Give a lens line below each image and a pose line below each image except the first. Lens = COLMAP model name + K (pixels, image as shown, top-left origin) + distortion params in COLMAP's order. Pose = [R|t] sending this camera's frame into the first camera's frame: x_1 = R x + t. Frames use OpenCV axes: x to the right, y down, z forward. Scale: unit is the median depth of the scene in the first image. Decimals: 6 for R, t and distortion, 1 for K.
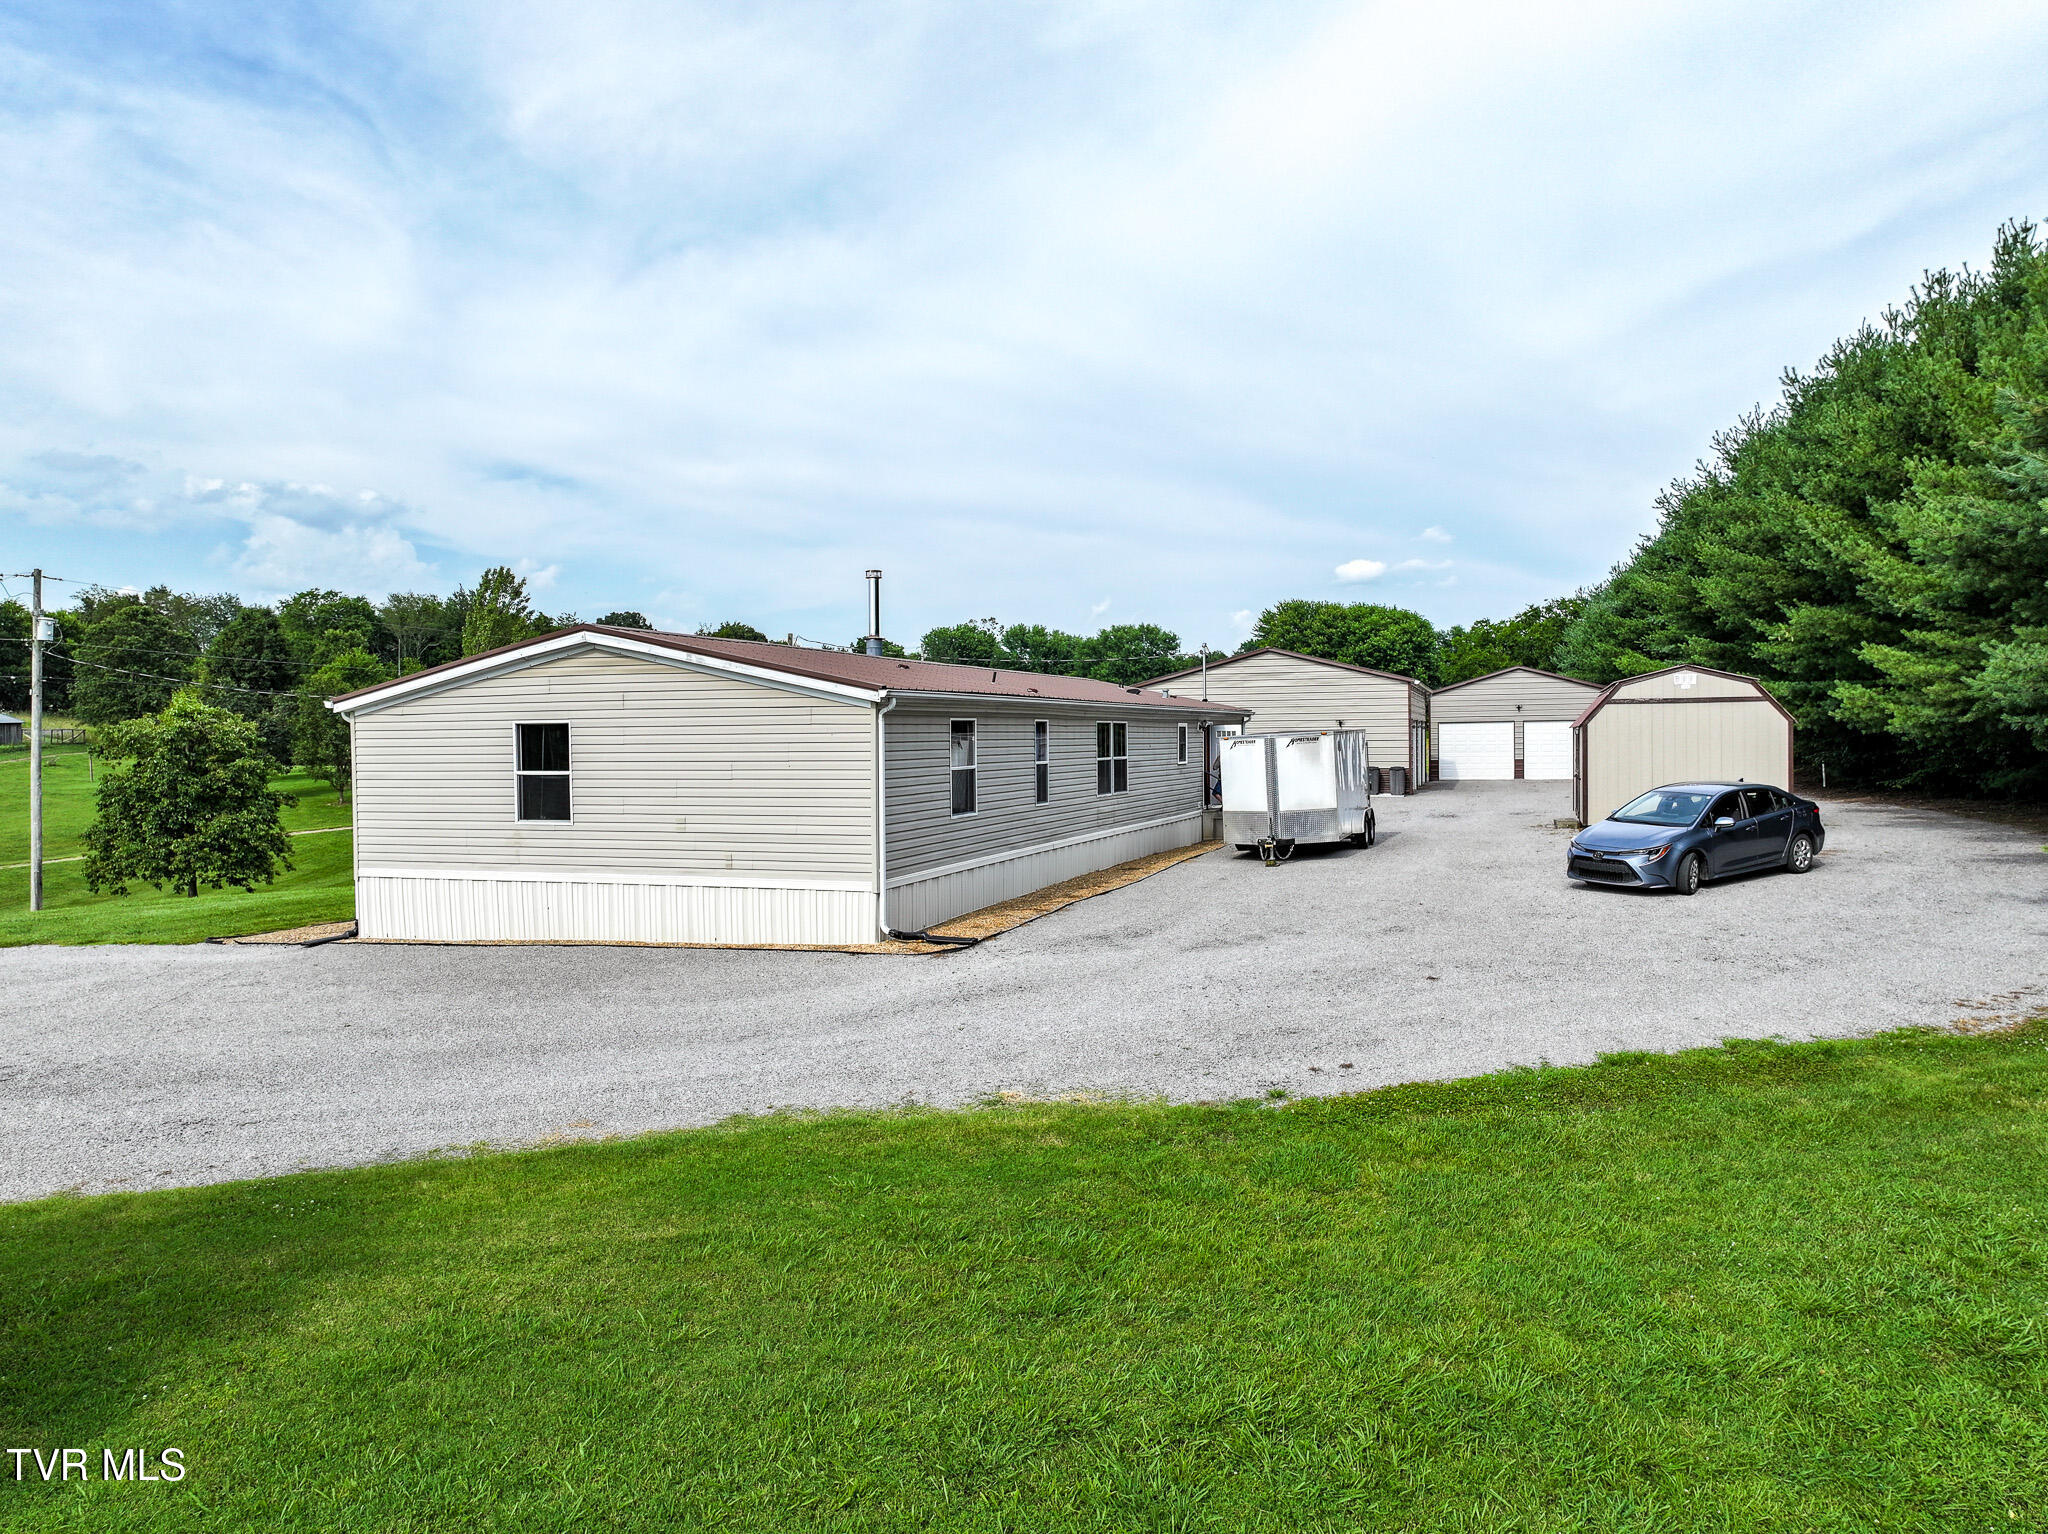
lens RADIAL K [[1438.8, 0, 1033.2], [0, 1438.8, 757.4], [0, 0, 1]] dist [-0.006700, 0.025588]
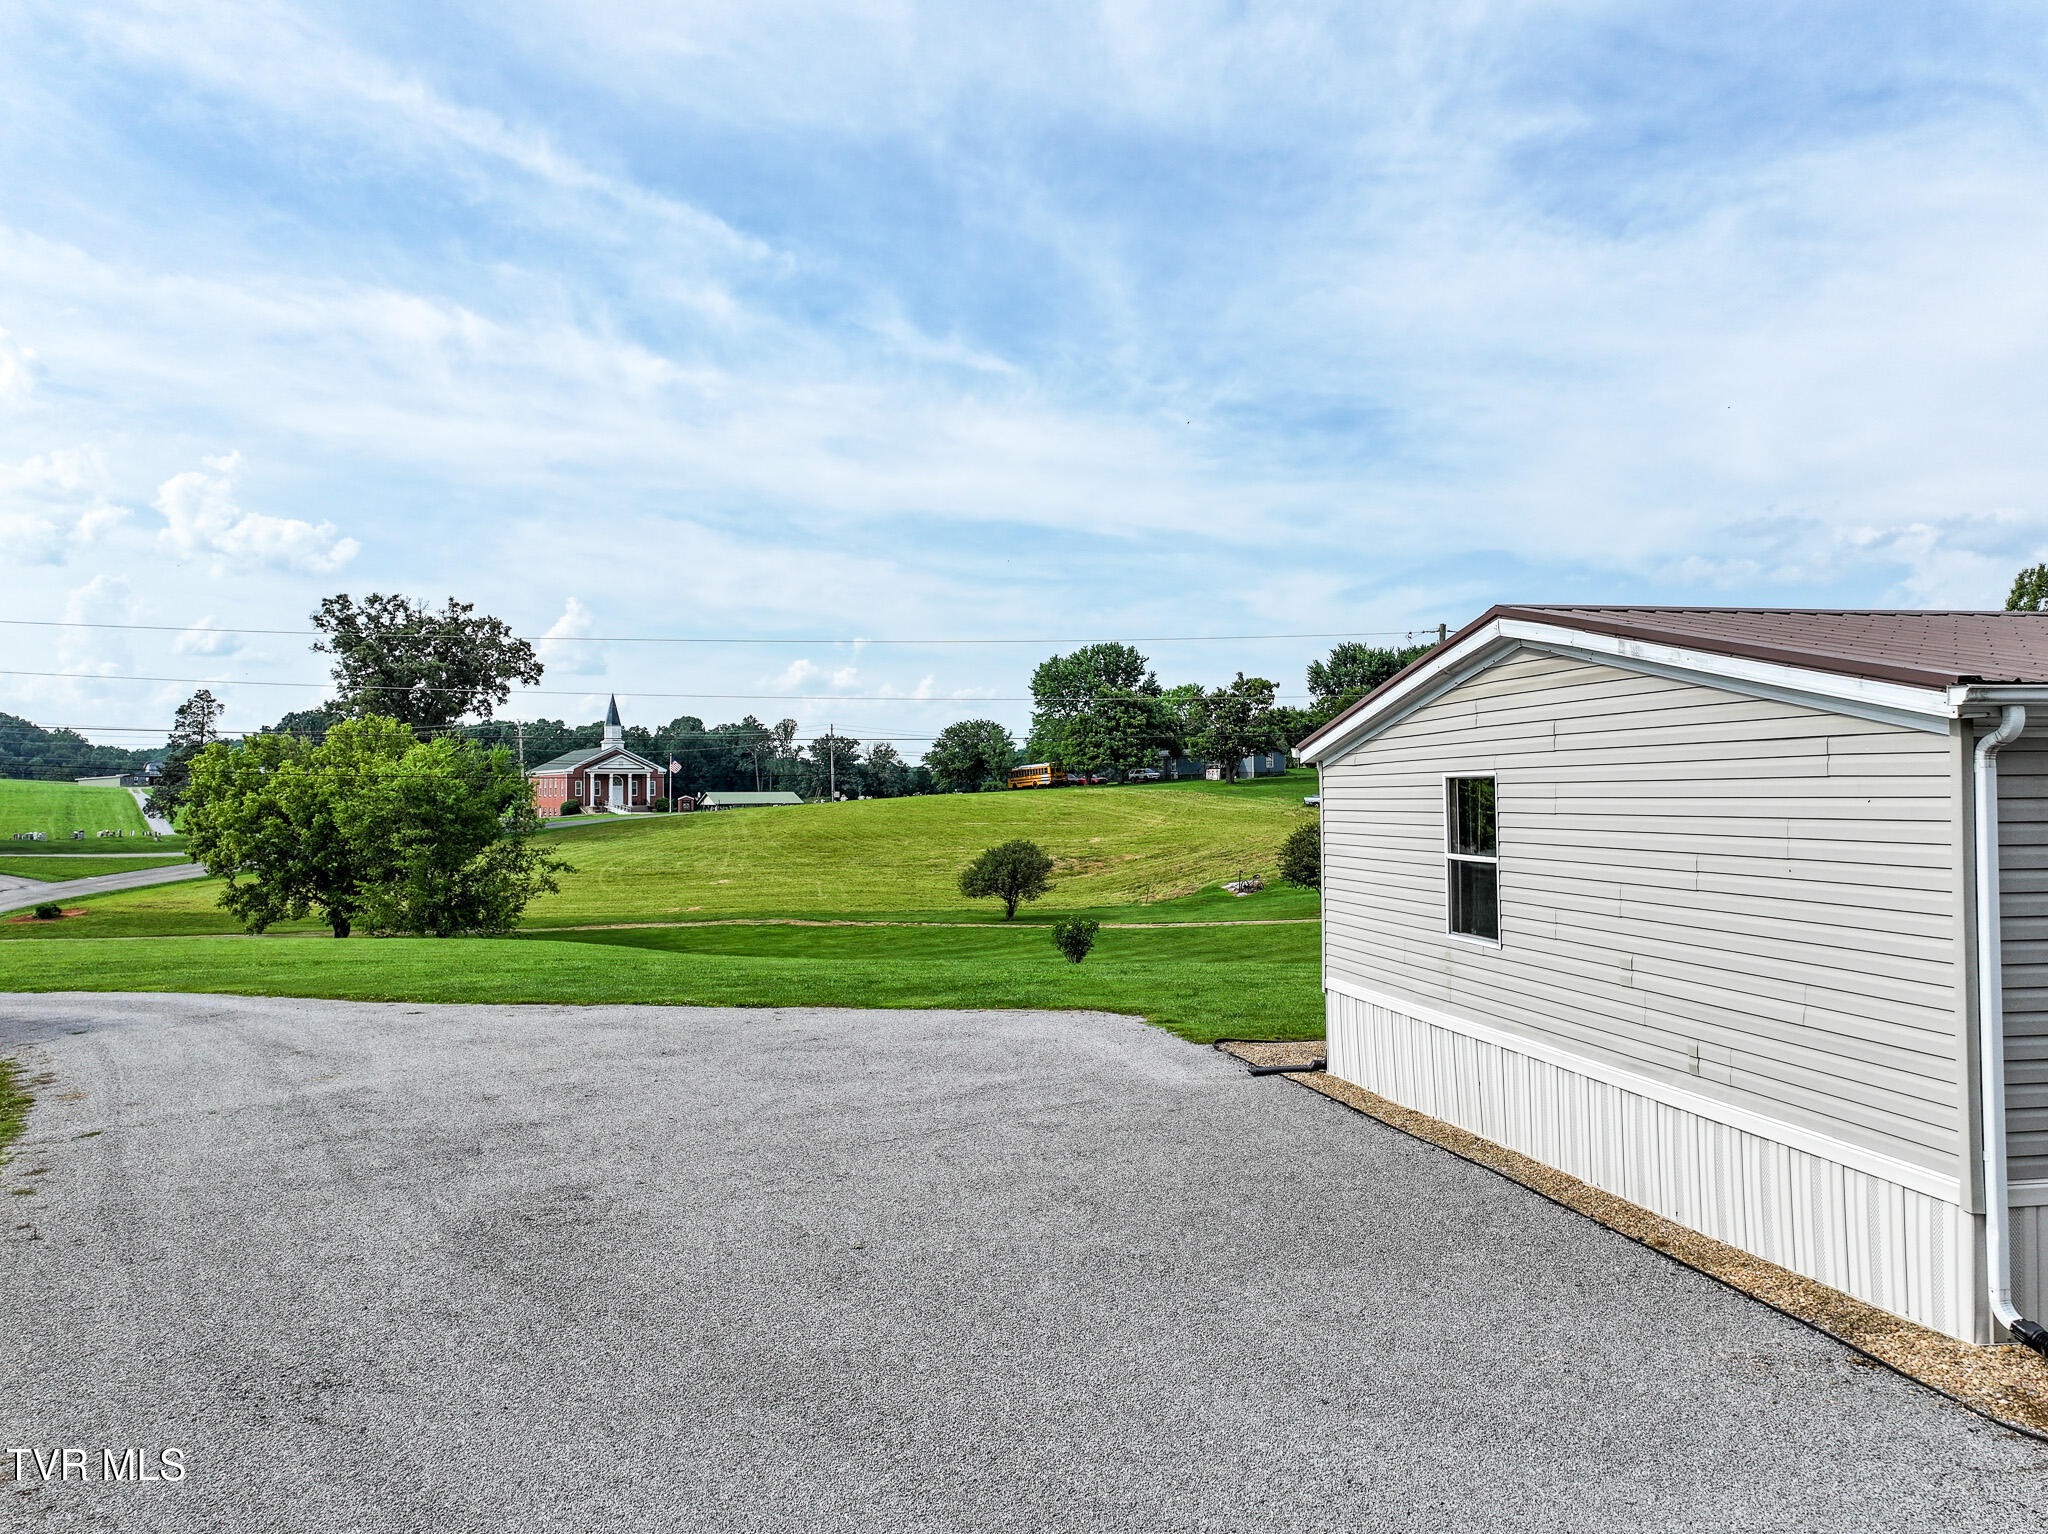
lens RADIAL K [[1438.8, 0, 1033.2], [0, 1438.8, 757.4], [0, 0, 1]] dist [-0.006700, 0.025588]
pose [[0.505409, -0.018801, -0.862675, 0.101109], [-0.008051, 0.999616, -0.026502, -0.015678], [0.862843, 0.020339, 0.505063, 0.585516]]
